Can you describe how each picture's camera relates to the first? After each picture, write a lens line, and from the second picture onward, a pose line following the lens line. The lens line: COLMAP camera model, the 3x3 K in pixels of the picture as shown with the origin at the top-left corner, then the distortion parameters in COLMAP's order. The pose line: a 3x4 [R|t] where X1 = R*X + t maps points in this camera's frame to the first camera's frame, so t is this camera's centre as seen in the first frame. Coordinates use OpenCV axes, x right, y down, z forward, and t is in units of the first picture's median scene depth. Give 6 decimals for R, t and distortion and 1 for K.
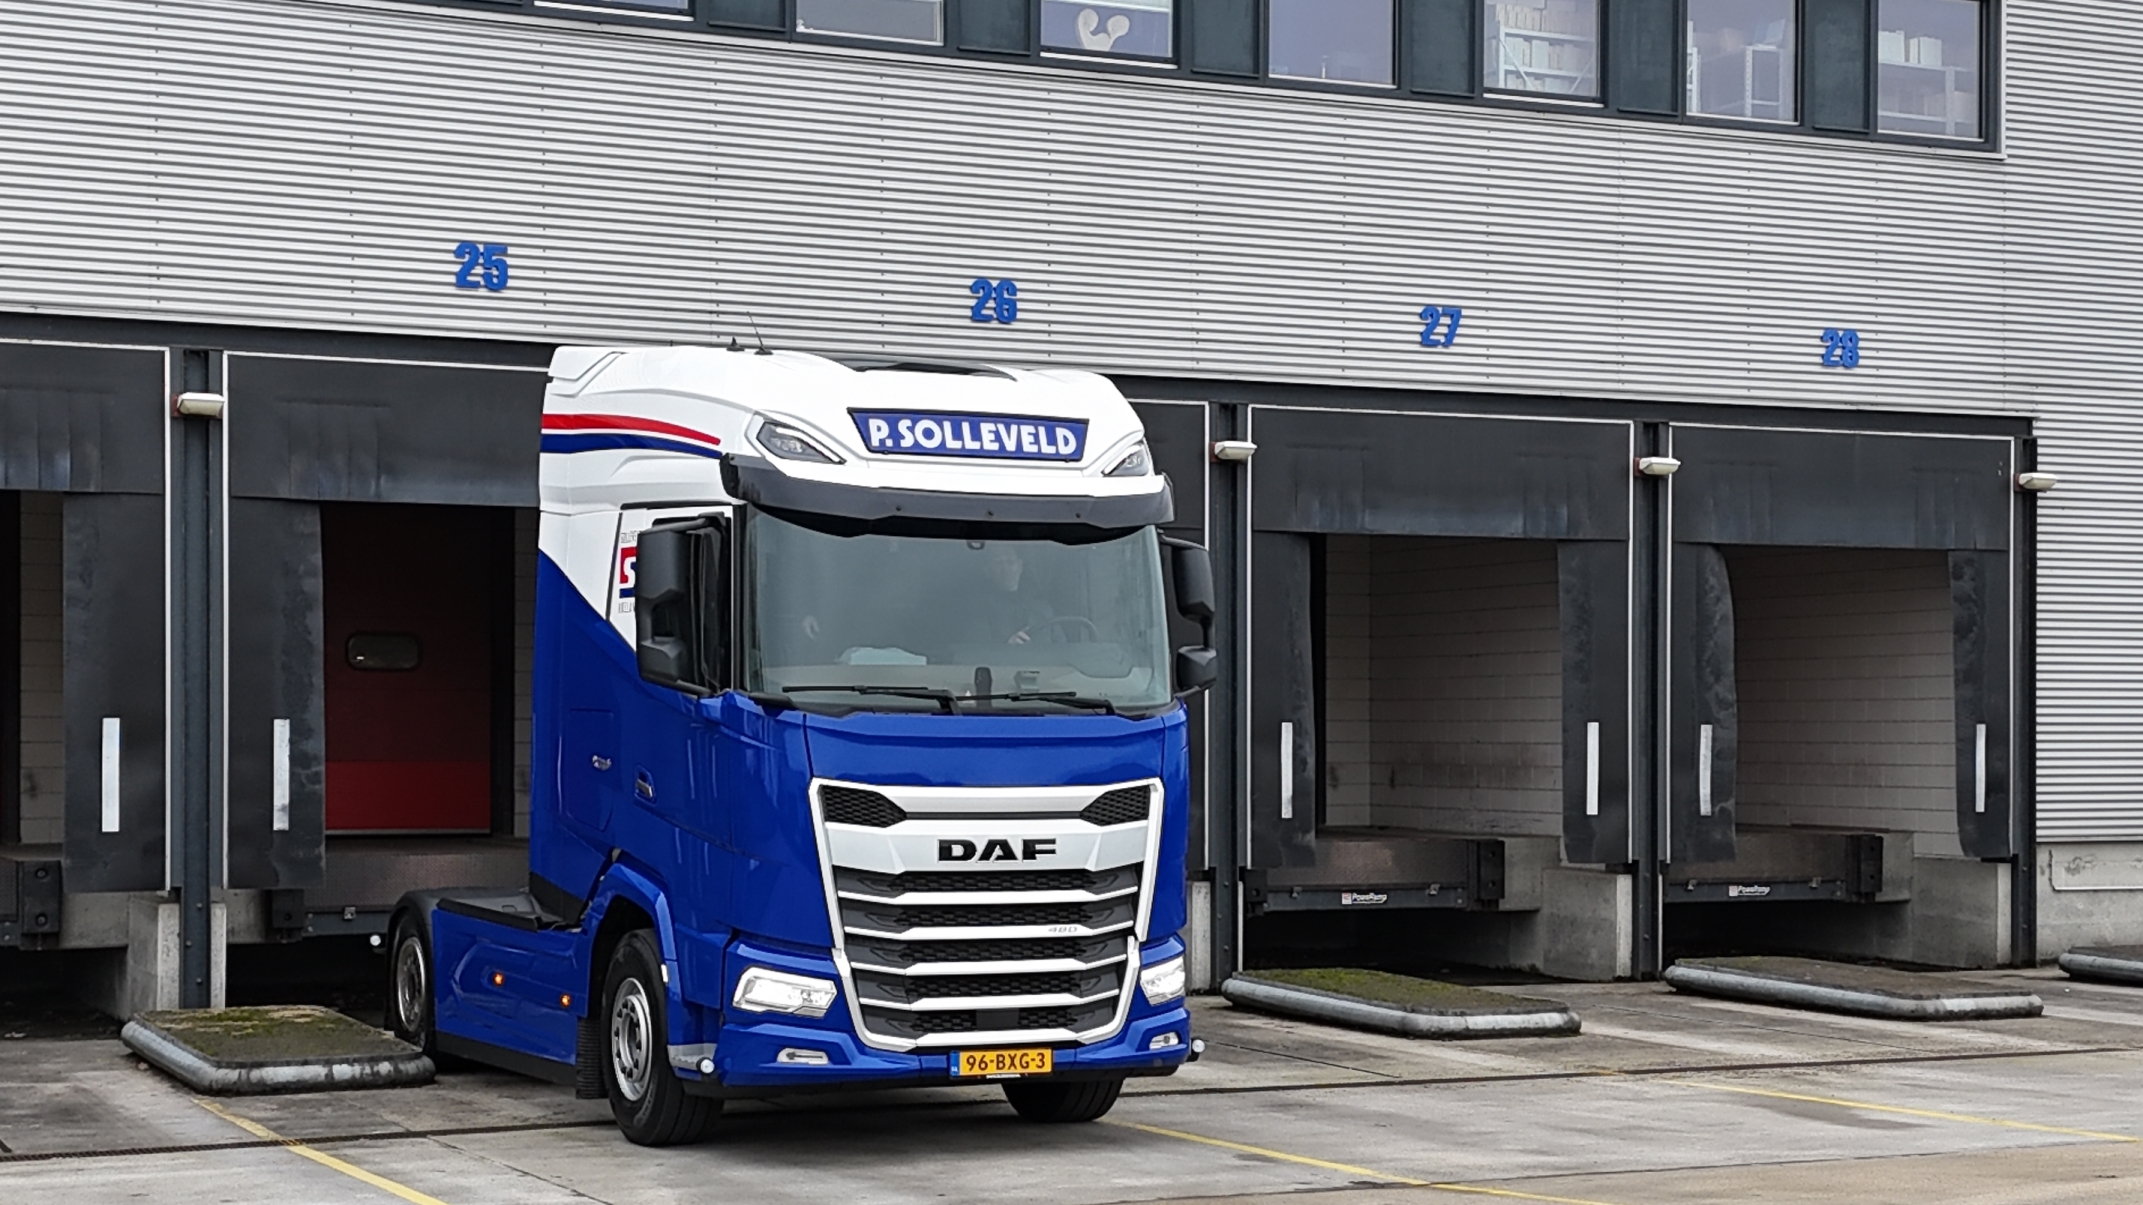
lens RADIAL K [[3090.6, 0, 1009.6], [0, 3090.6, 718.2], [0, 0, 1]] dist [0.125080, -0.028590]
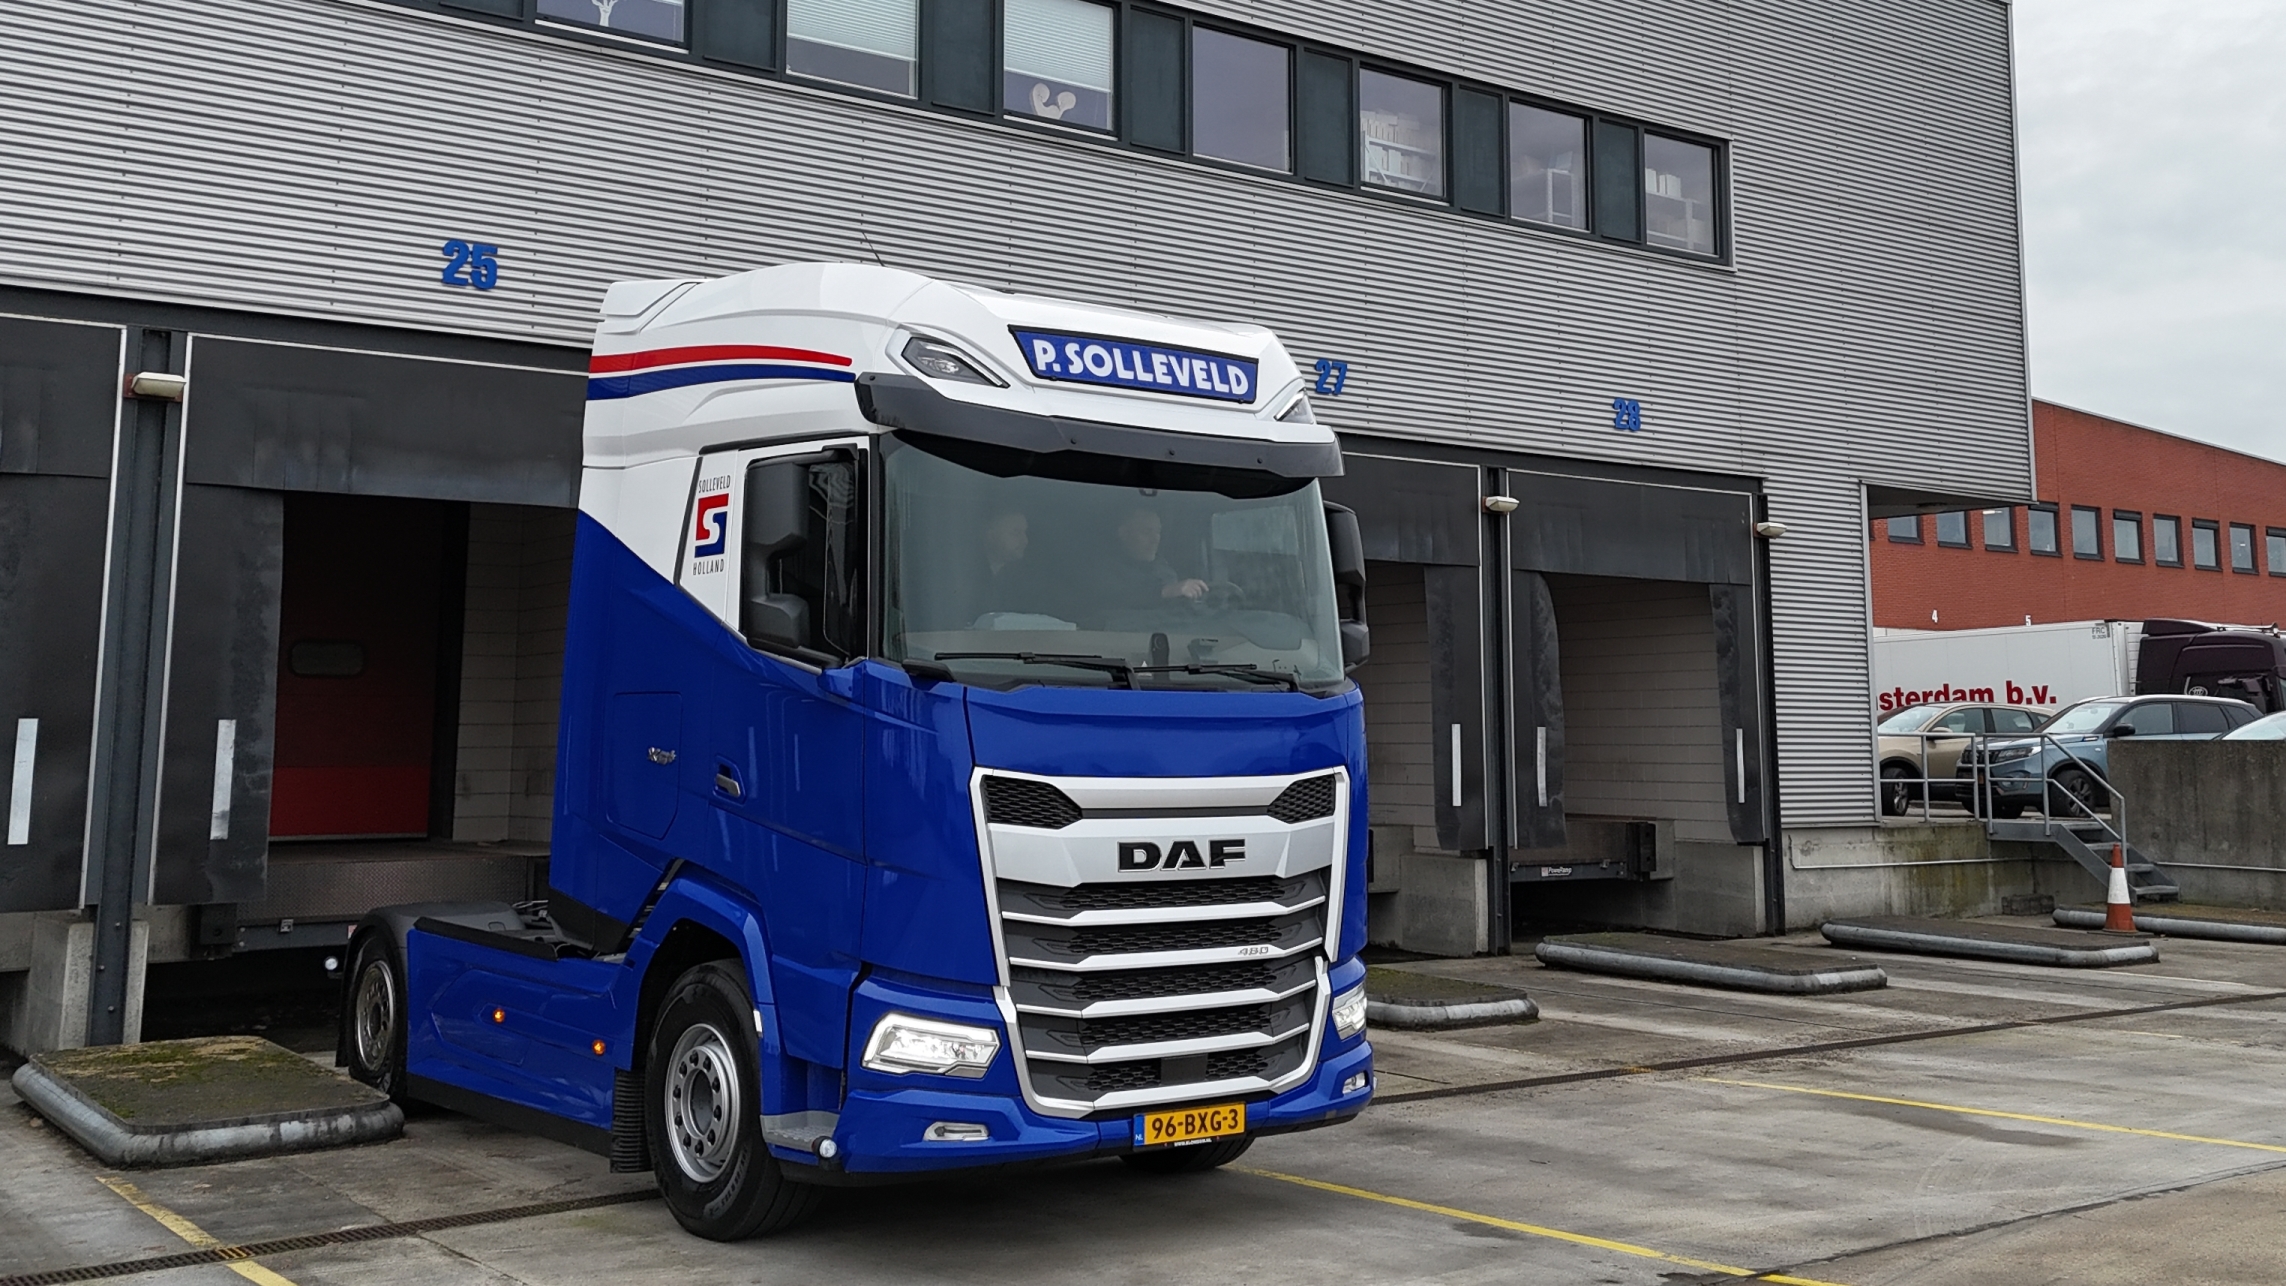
lens RADIAL K [[2154.8, 0, 1214.1], [0, 2154.8, 443.6], [0, 0, 1]] dist [0.152551, -0.200924]
pose [[0.979362, 0.025693, 0.200477, -0.112981], [0.001581, 0.990883, -0.134713, 0.011438], [-0.202110, 0.132249, 0.970393, 0.411644]]
